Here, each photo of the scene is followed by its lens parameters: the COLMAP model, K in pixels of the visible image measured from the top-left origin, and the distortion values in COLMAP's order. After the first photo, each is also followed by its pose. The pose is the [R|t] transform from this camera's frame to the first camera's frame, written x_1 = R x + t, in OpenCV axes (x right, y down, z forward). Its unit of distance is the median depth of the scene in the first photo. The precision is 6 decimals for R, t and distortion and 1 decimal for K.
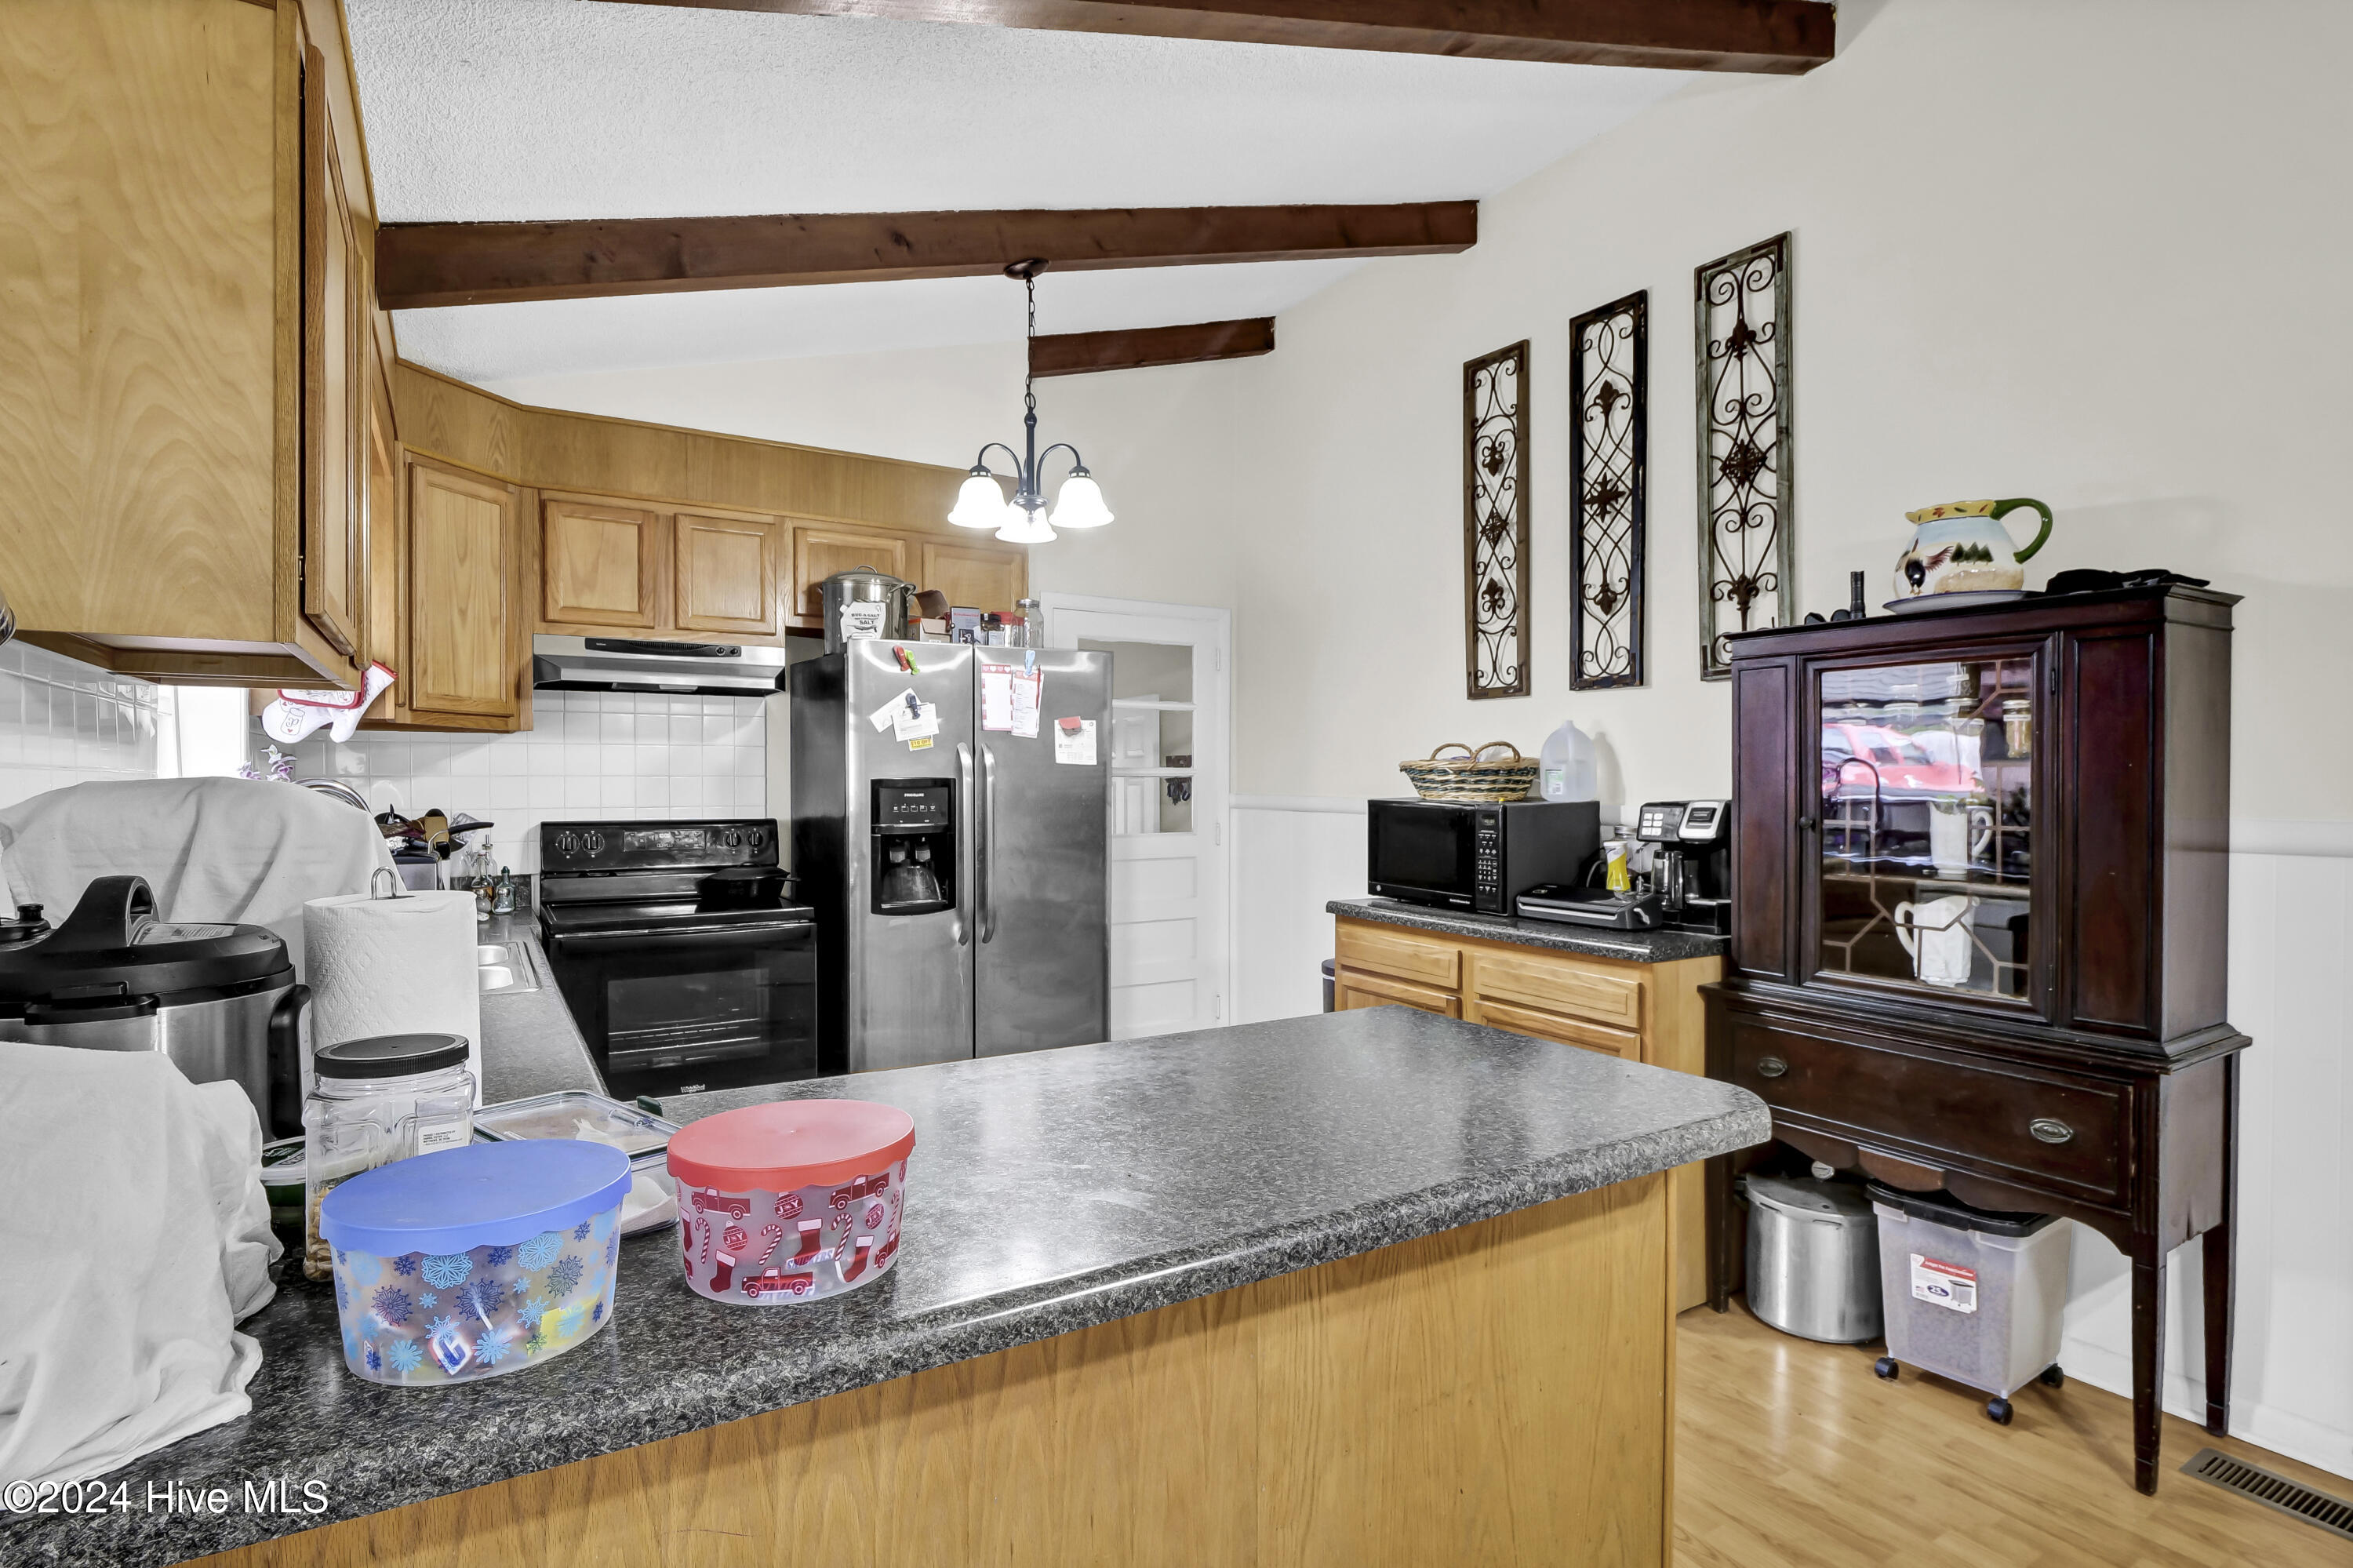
lens RADIAL K [[1200.0, 0, 1188.3], [0, 1200.0, 786.3], [0, 0, 1]] dist [-0.010992, -0.000139]
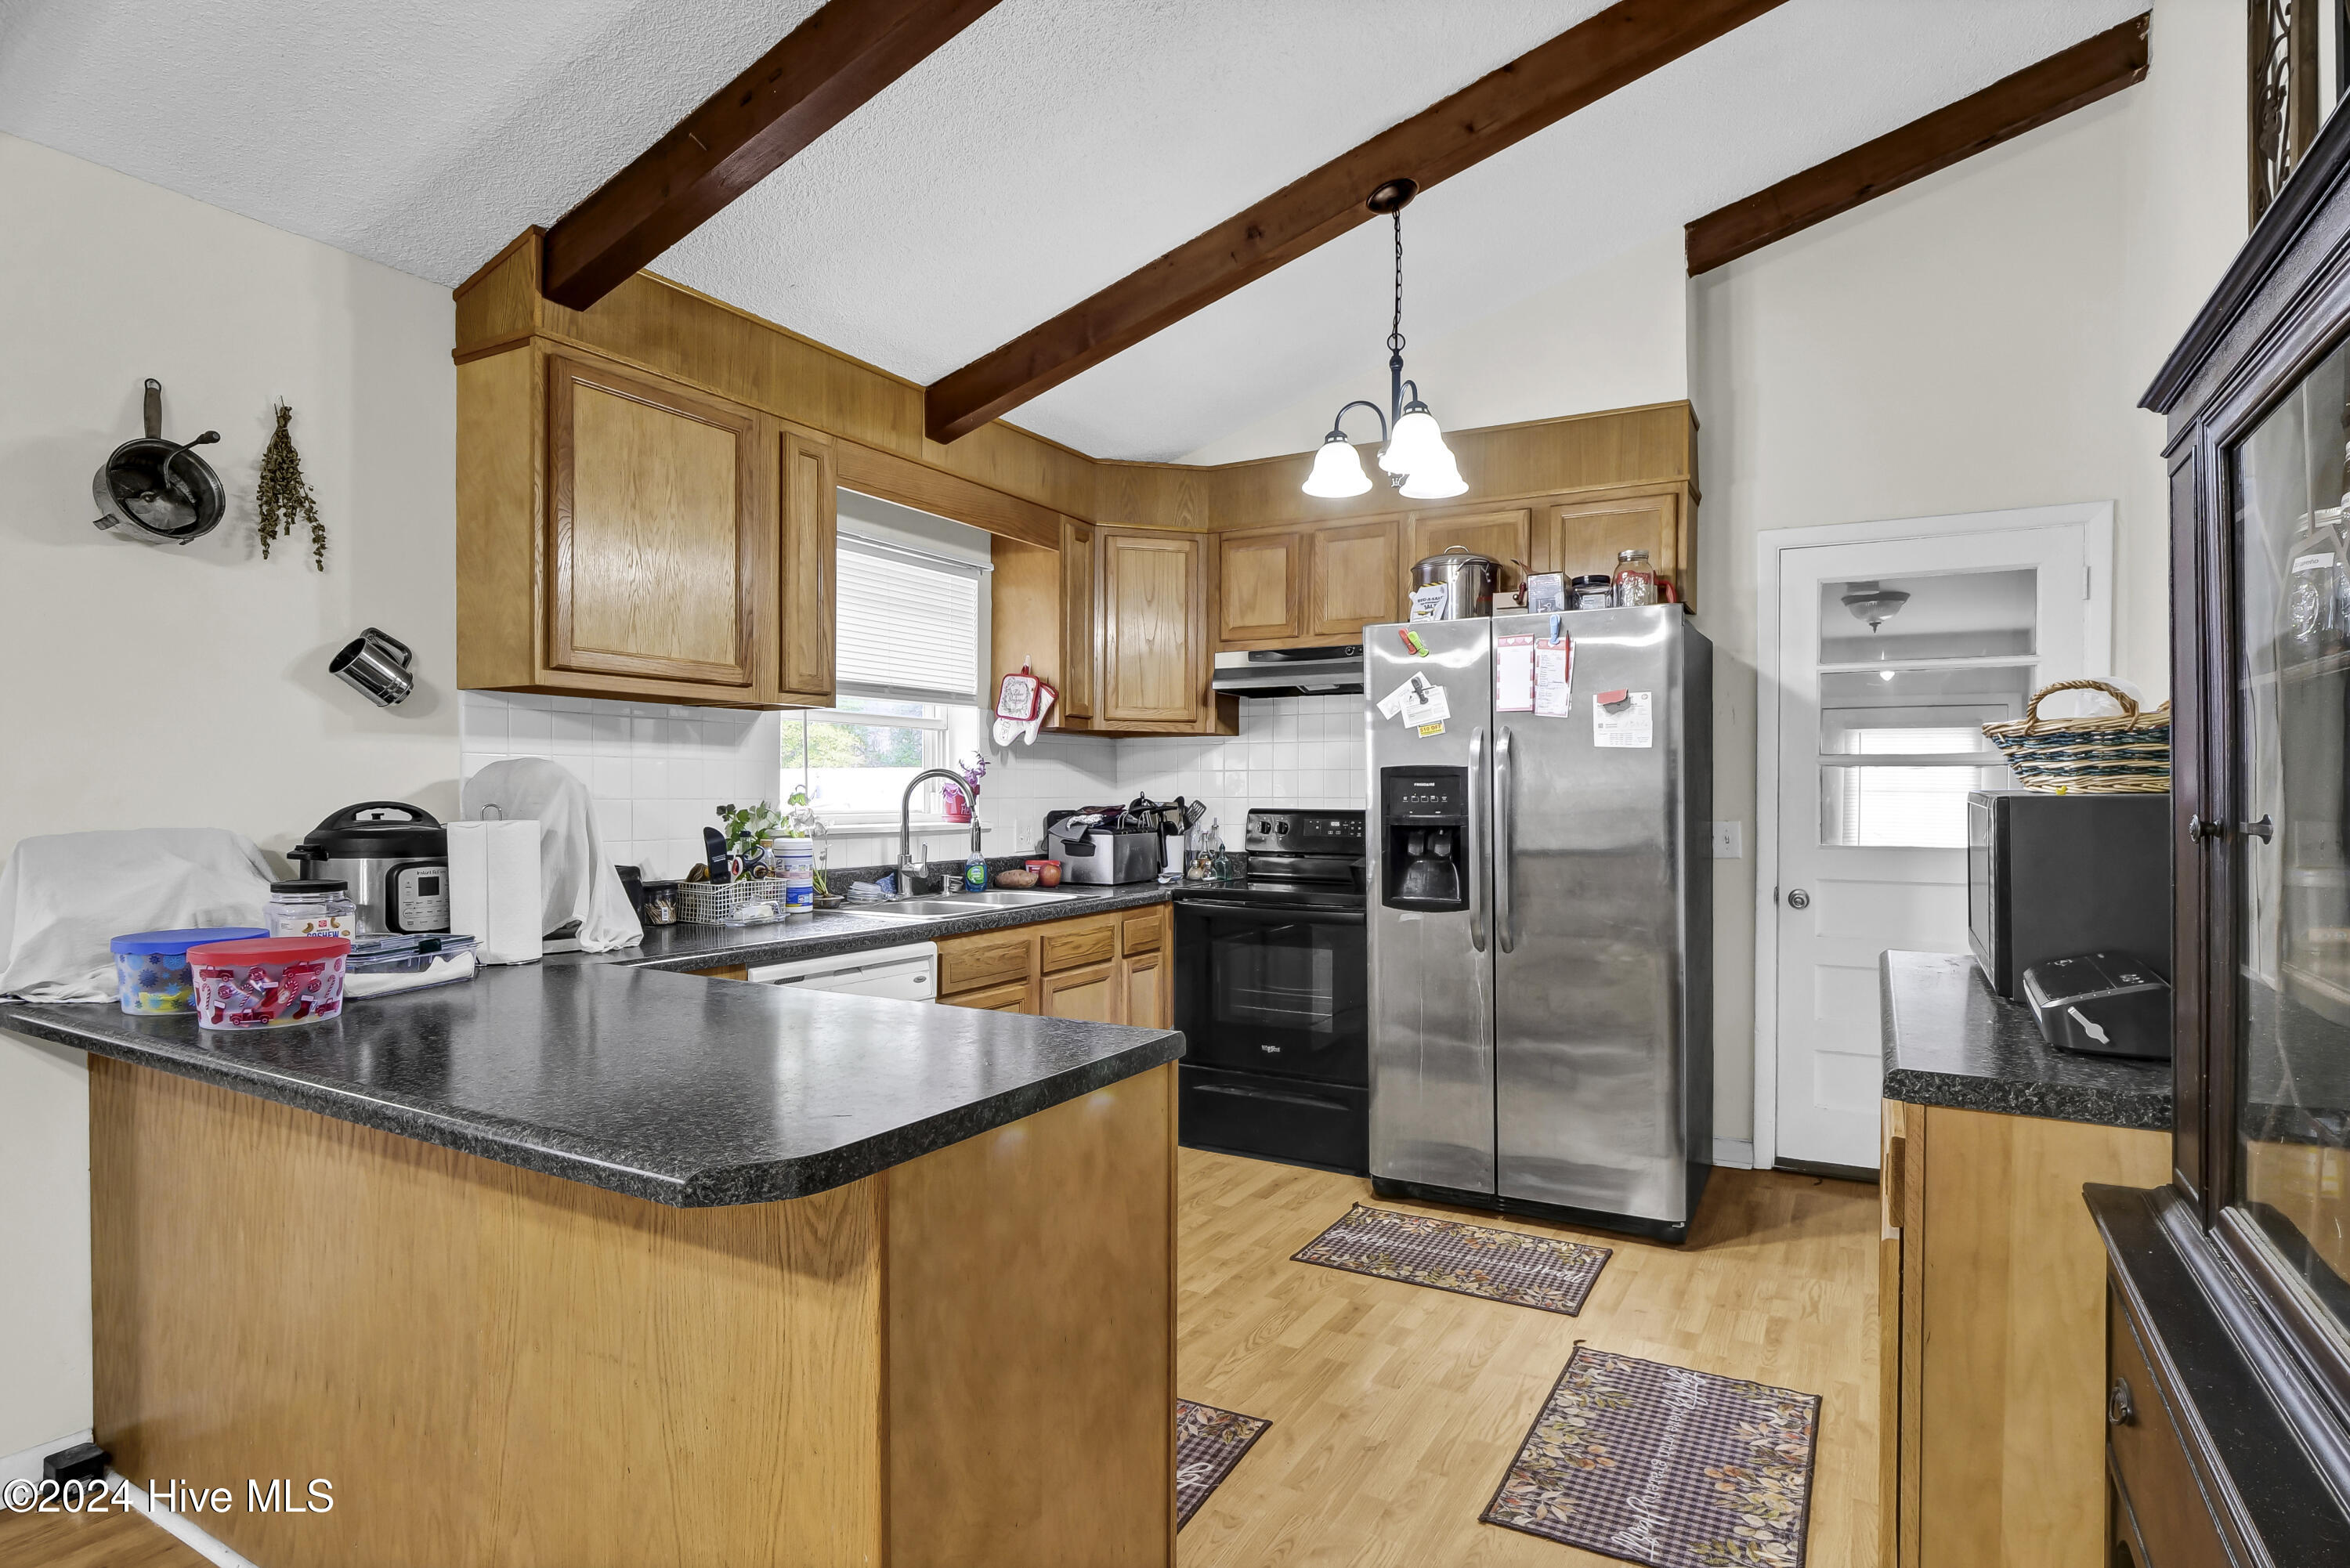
lens RADIAL K [[1220.5, 0, 1169.9], [0, 1220.5, 791.4], [0, 0, 1]] dist [-0.000175, -0.000338]
pose [[0.481402, 0.002849, -0.876495, 0.519781], [-0.010290, 0.999944, -0.002401, 0.017006], [0.876439, 0.010175, 0.481405, 0.362647]]
